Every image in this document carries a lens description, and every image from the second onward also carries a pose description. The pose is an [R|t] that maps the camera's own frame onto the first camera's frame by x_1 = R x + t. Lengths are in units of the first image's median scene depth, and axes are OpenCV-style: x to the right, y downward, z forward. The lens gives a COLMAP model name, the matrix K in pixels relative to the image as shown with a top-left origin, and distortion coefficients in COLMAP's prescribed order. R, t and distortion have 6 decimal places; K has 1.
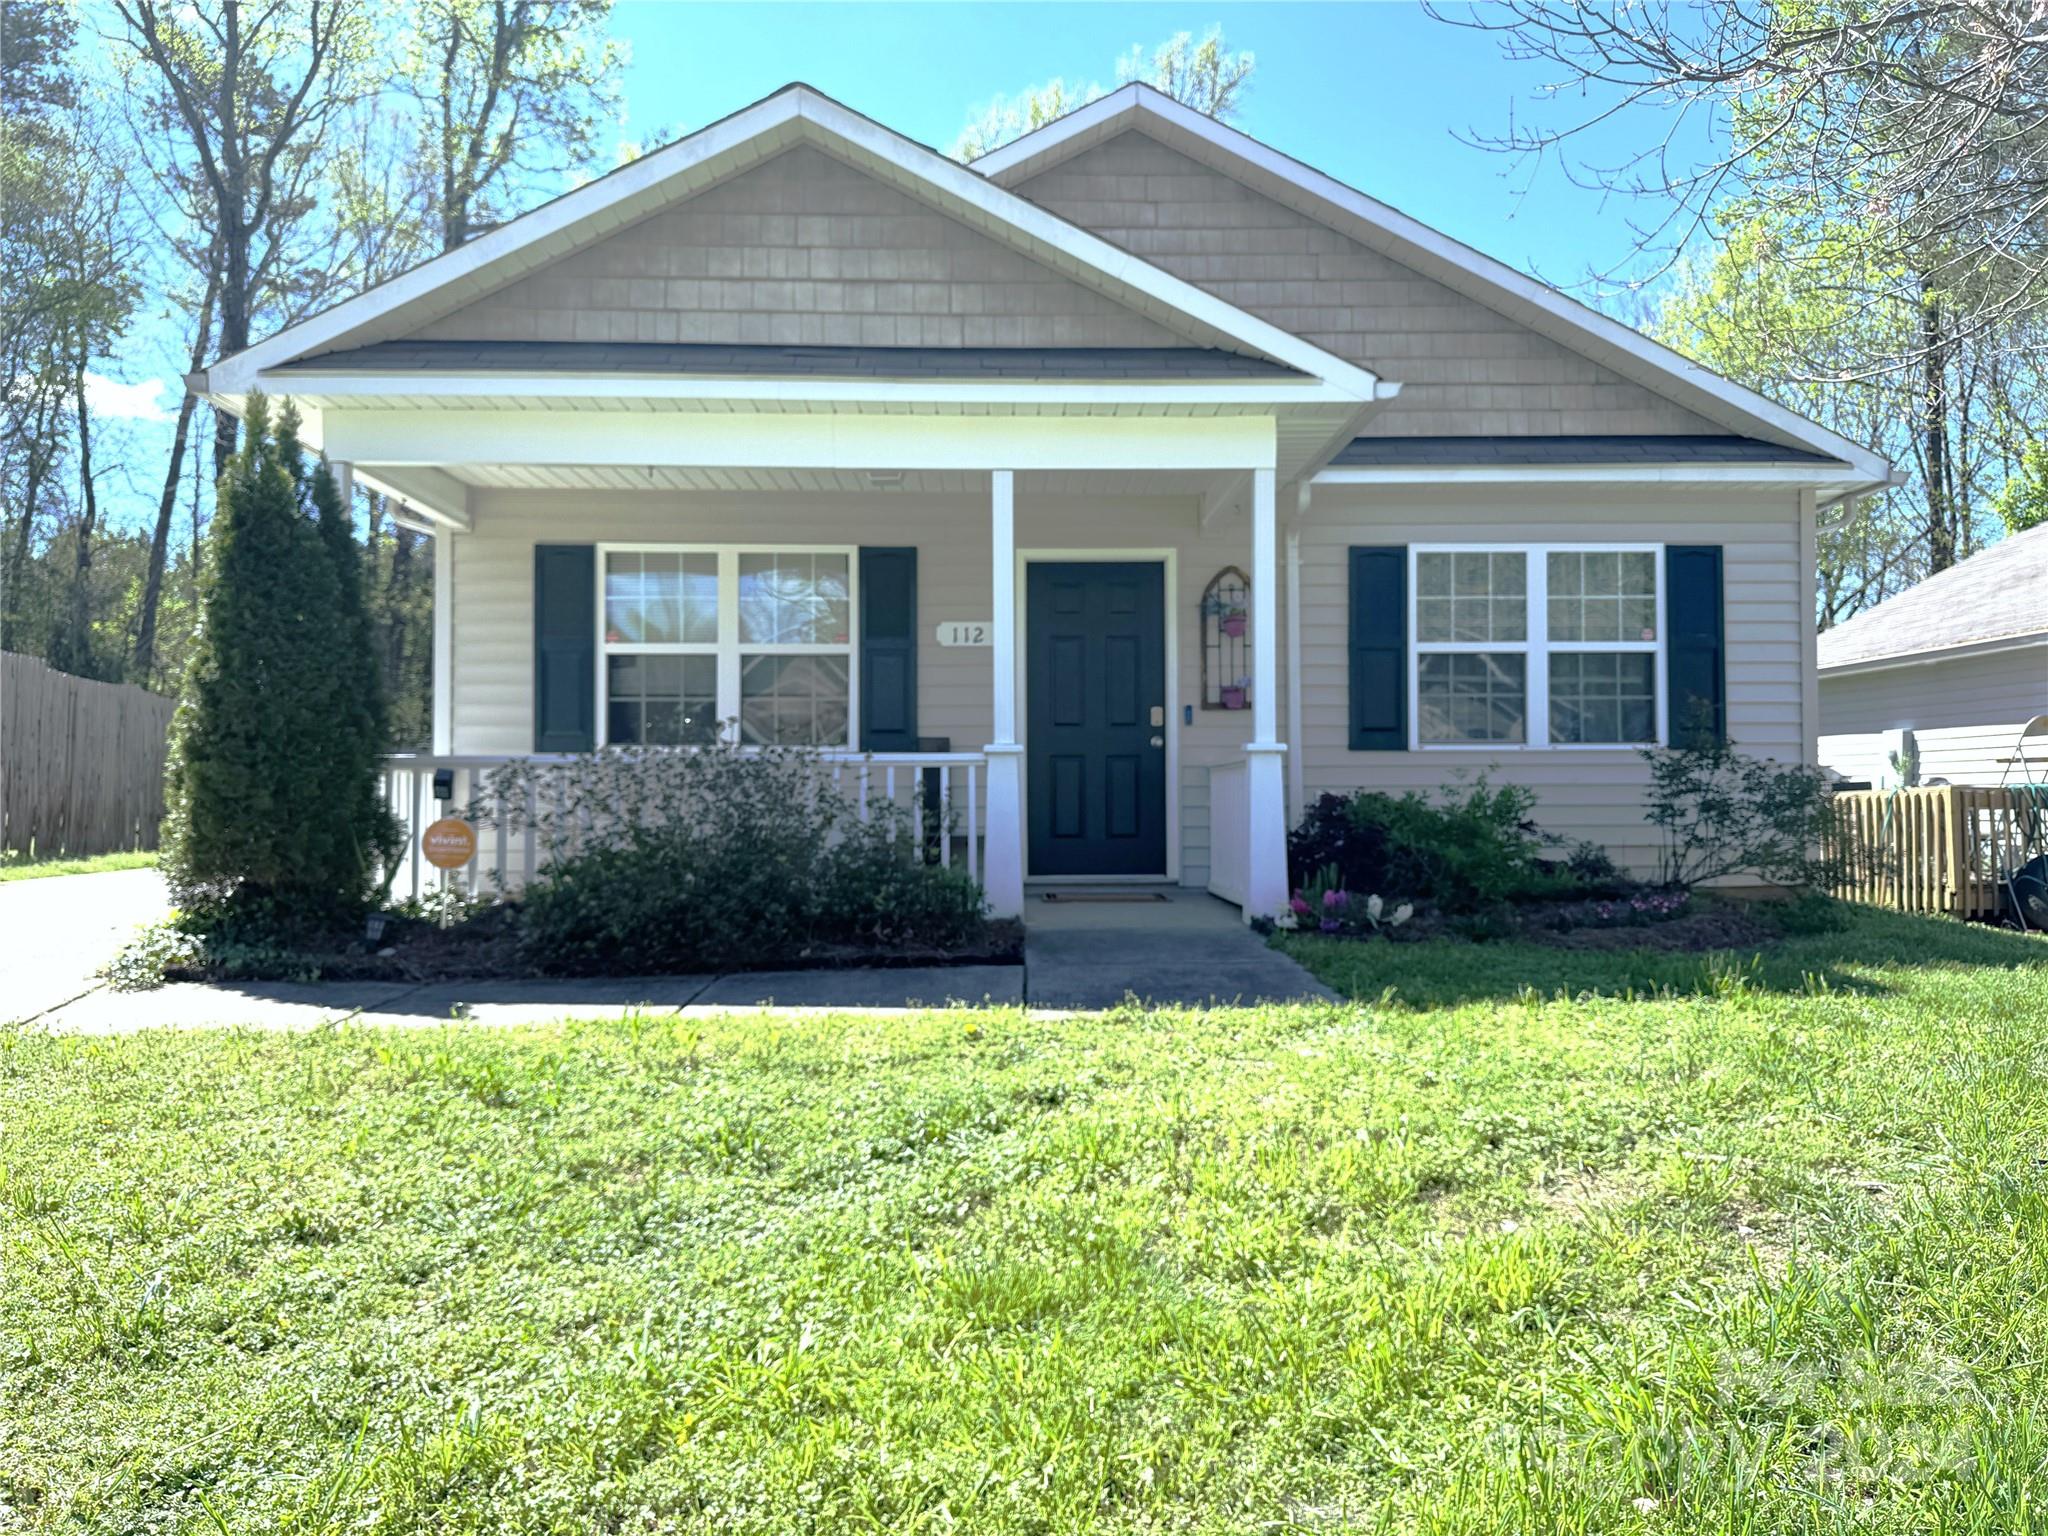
lens RADIAL K [[1473.2, 0, 1012.1], [0, 1473.2, 780.3], [0, 0, 1]] dist [0.098482, -0.152776]
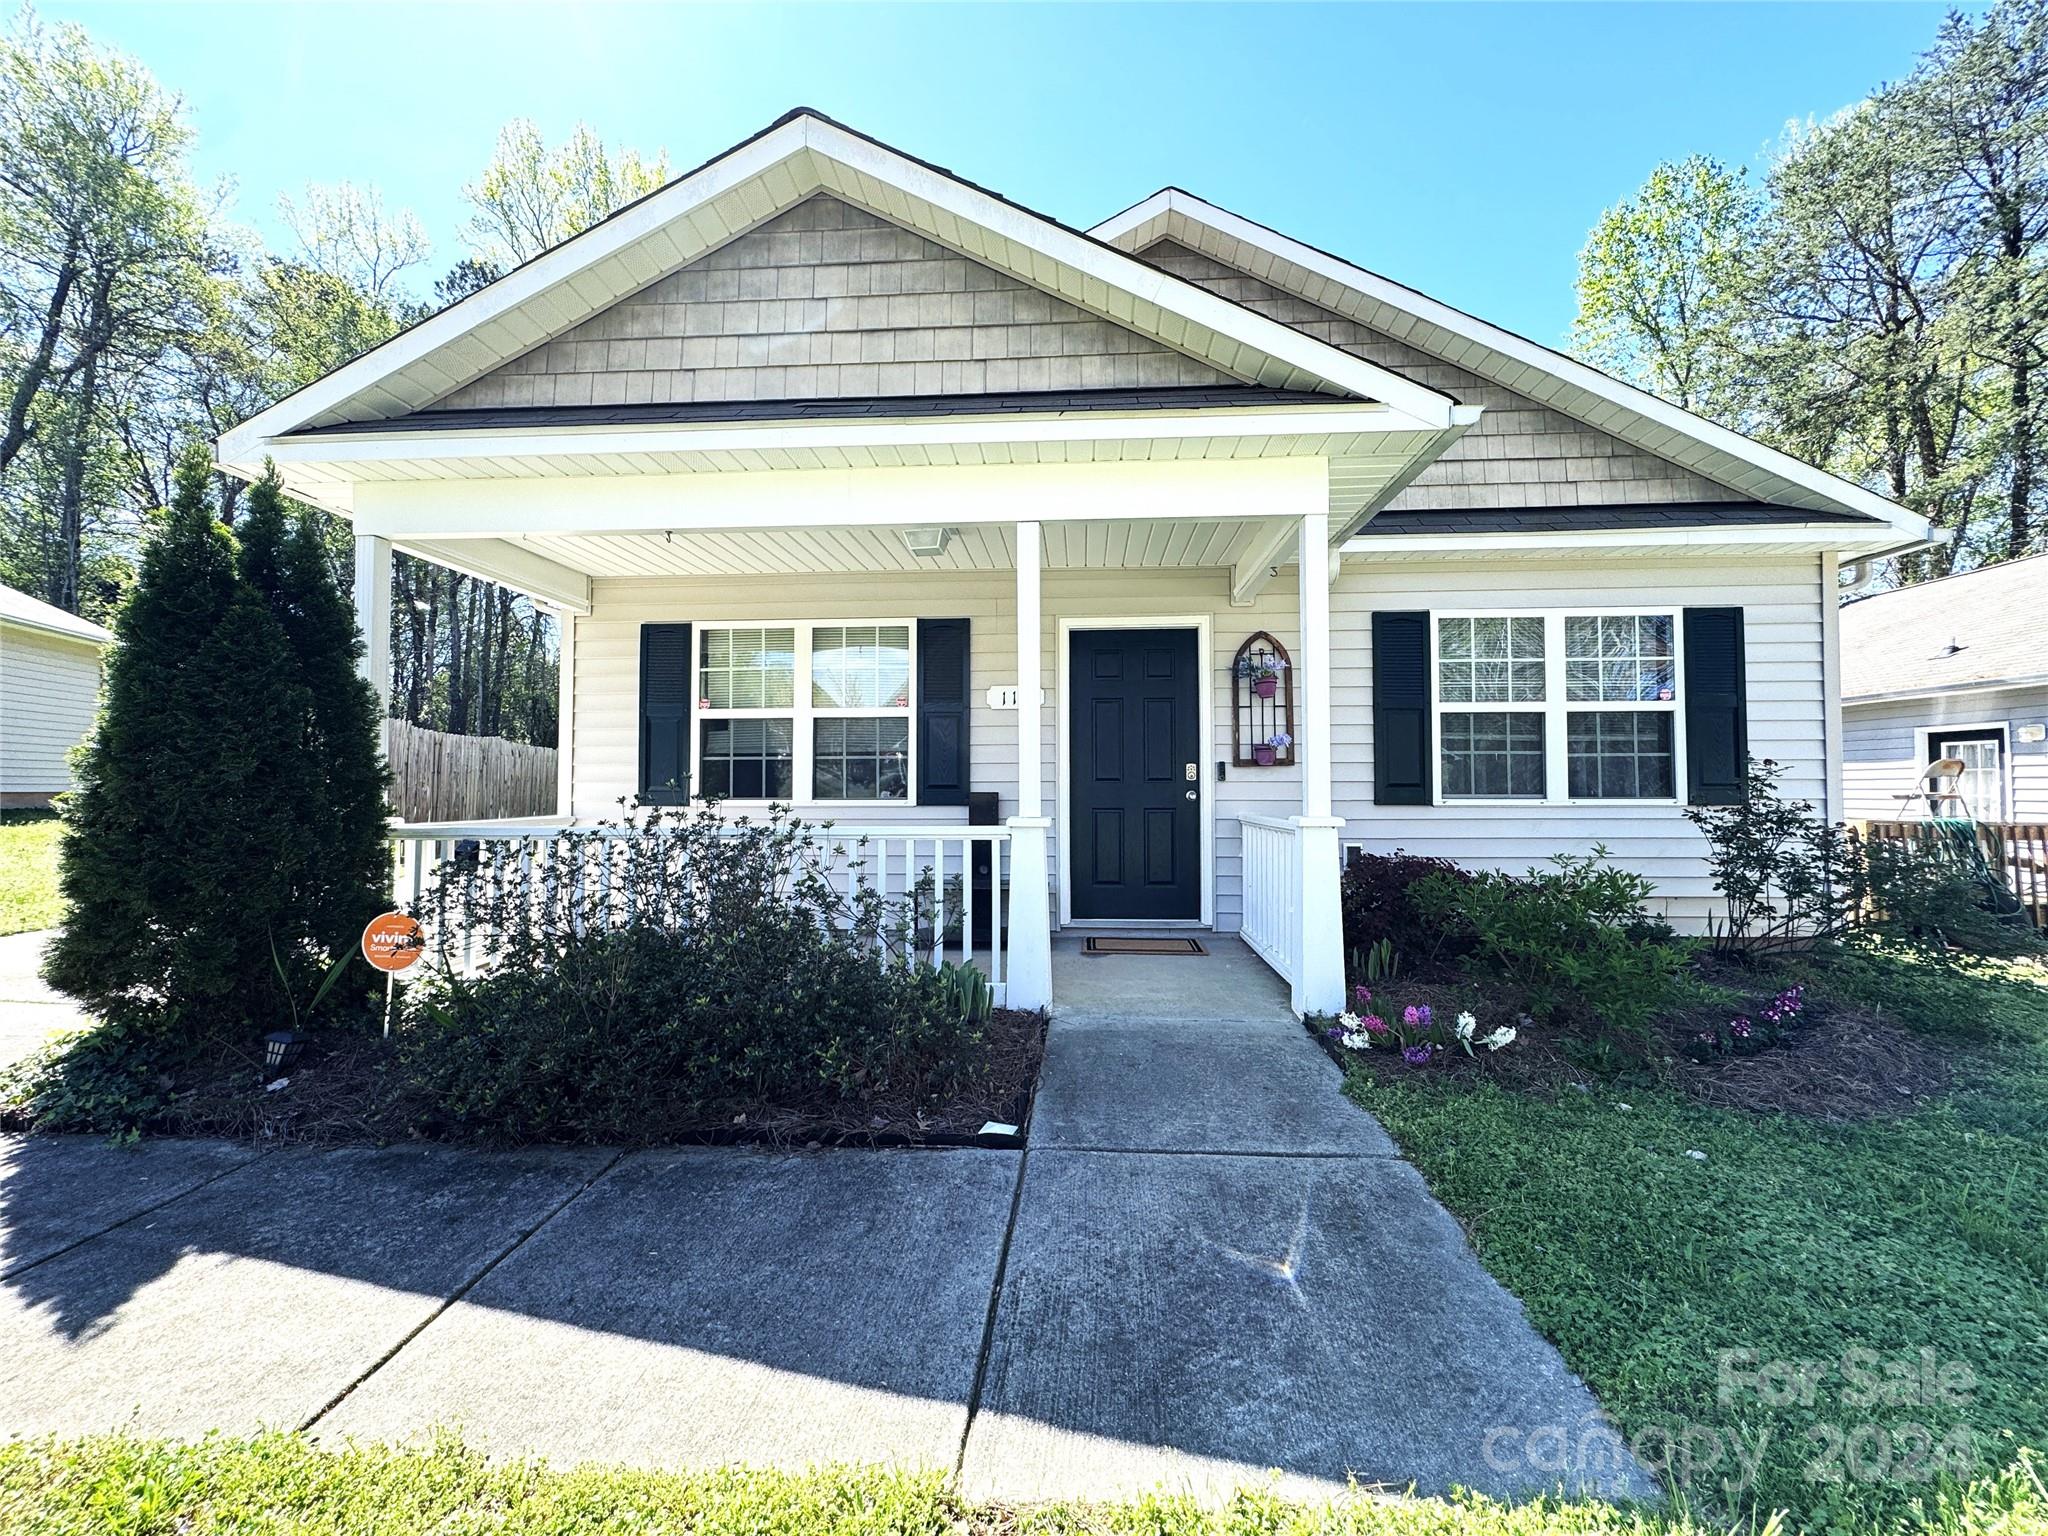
lens RADIAL K [[816.6, 0, 1024.0], [0, 816.6, 768.0], [0, 0, 1]] dist [-0.002405, 0.000672]
pose [[0.995973, -0.000439, -0.089650, 0.030219], [-0.000340, 0.999962, -0.008668, -0.041421], [0.089650, 0.008664, 0.995936, 0.397769]]
